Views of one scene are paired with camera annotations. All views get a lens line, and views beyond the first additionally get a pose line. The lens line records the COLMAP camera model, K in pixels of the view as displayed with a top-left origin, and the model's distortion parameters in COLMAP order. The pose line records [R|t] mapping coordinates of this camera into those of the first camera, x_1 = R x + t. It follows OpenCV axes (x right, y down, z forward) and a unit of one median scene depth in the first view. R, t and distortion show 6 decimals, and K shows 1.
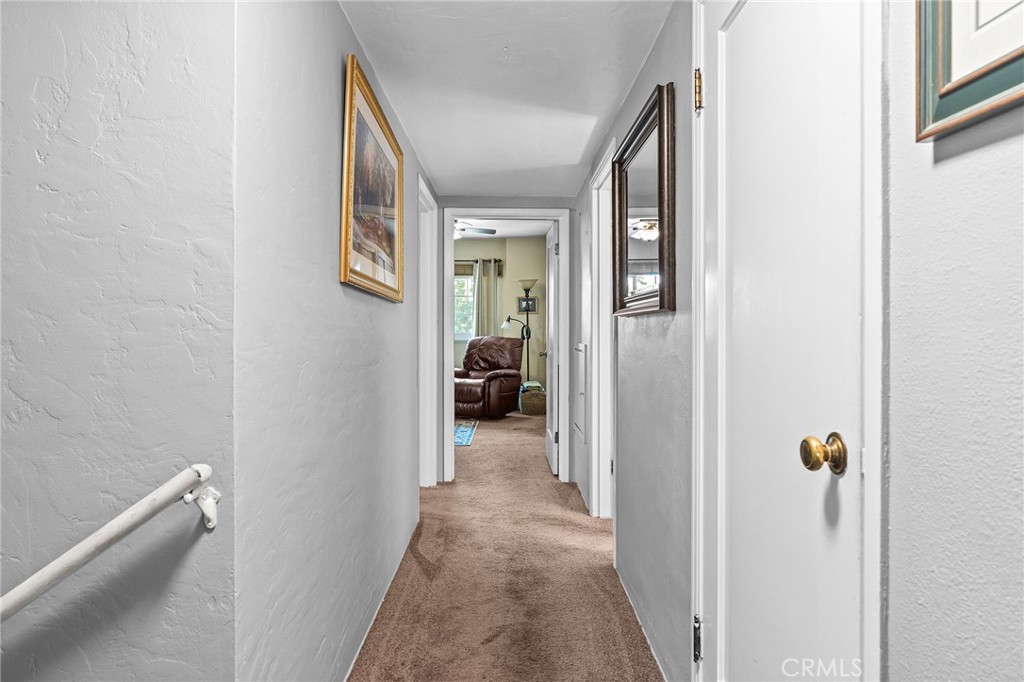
lens RADIAL K [[650.2, 0, 510.5], [0, 650.2, 338.6], [0, 0, 1]] dist [-0.007410, -0.001202]
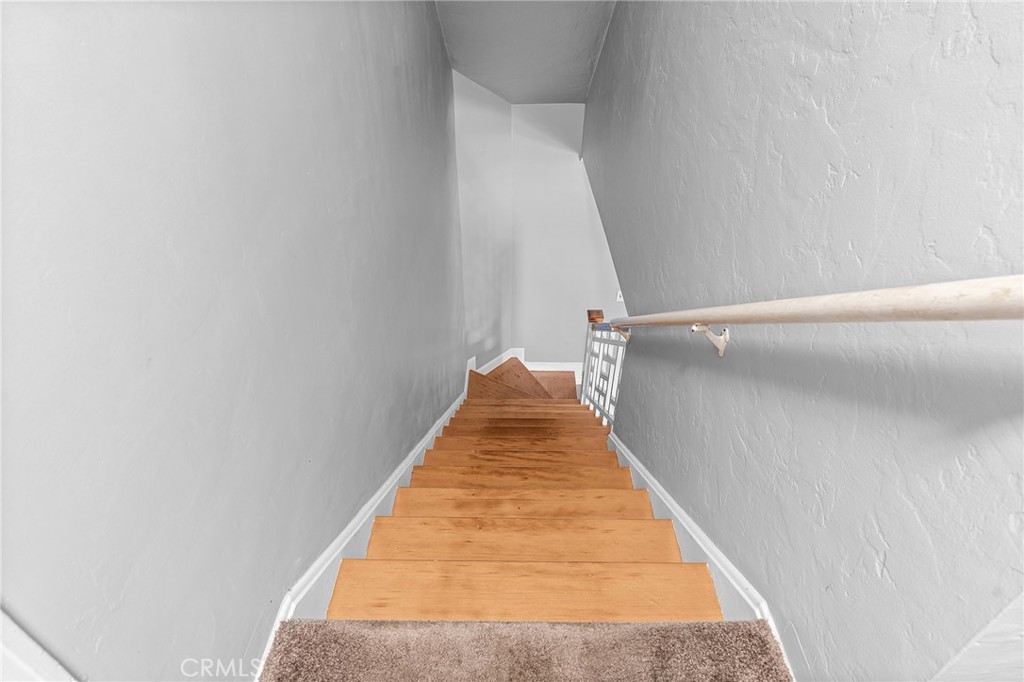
lens RADIAL K [[549.2, 0, 510.1], [0, 549.2, 340.1], [0, 0, 1]] dist [-0.002541, -0.000366]
pose [[-0.027902, 0.589255, -0.807465, -0.187937], [-0.005855, 0.807670, 0.589606, 0.043702], [0.999594, 0.021179, -0.019085, 0.610087]]
